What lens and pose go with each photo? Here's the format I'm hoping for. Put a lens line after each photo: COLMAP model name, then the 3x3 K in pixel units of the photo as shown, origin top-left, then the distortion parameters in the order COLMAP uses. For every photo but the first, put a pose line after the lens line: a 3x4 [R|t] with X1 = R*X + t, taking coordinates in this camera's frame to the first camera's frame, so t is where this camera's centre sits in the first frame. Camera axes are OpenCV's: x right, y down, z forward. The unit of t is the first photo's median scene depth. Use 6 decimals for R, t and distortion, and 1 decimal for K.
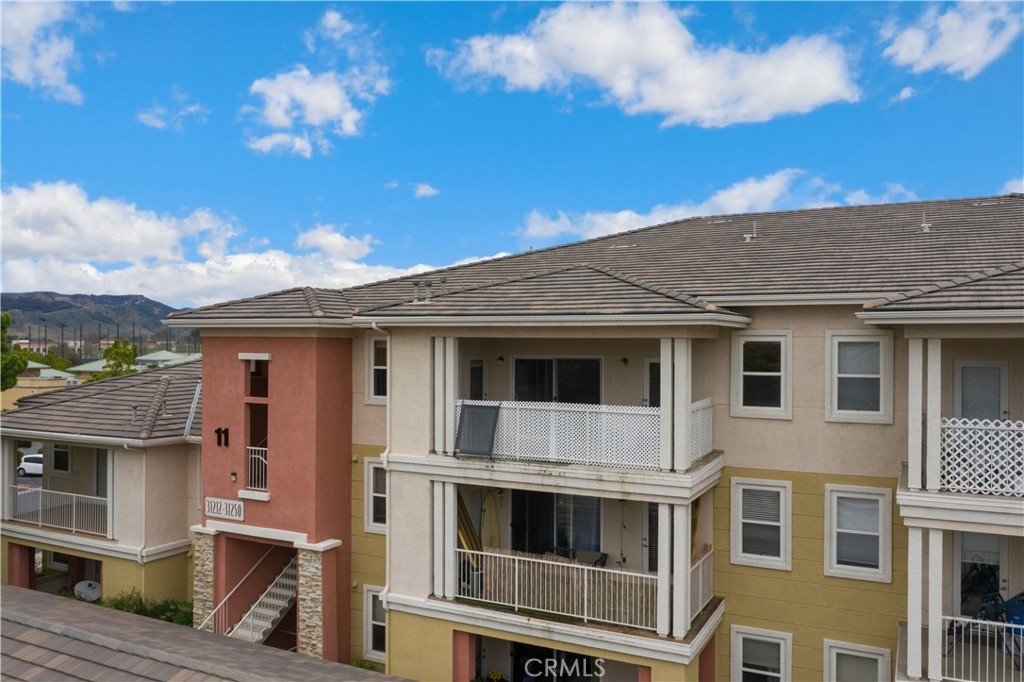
lens RADIAL K [[815.7, 0, 512.3], [0, 815.7, 338.0], [0, 0, 1]] dist [-0.000564, -0.001614]
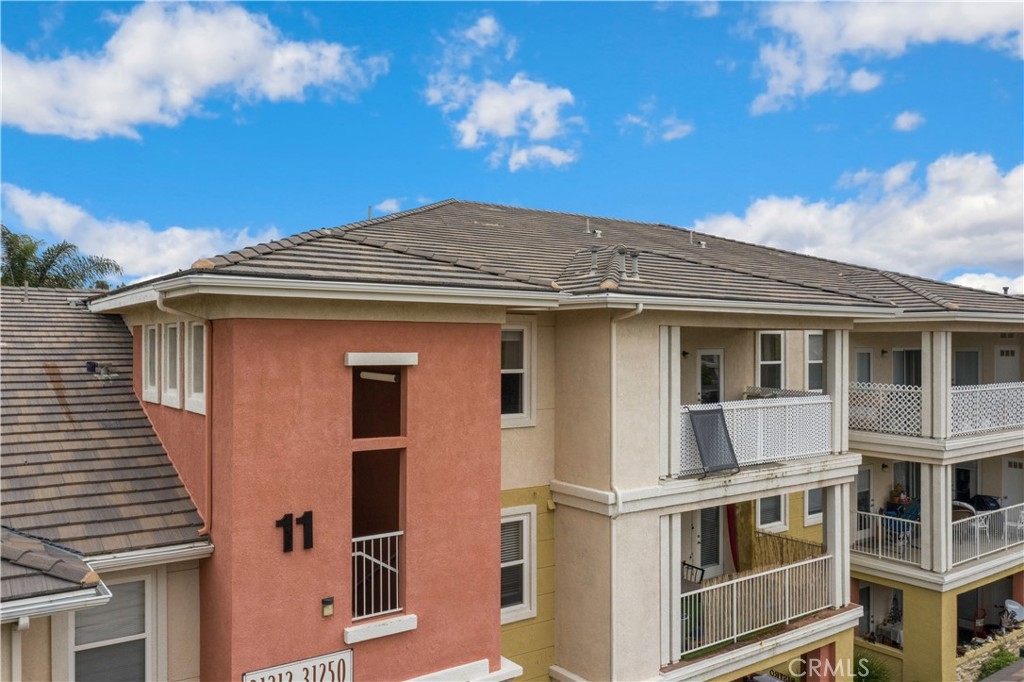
lens RADIAL K [[815.7, 0, 512.3], [0, 815.7, 349.4], [0, 0, 1]] dist [-0.000564, -0.001614]
pose [[0.451692, -0.007927, 0.892139, -0.757933], [0.004190, 0.999968, 0.006764, 0.013818], [-0.892164, 0.000683, 0.451711, 0.711822]]
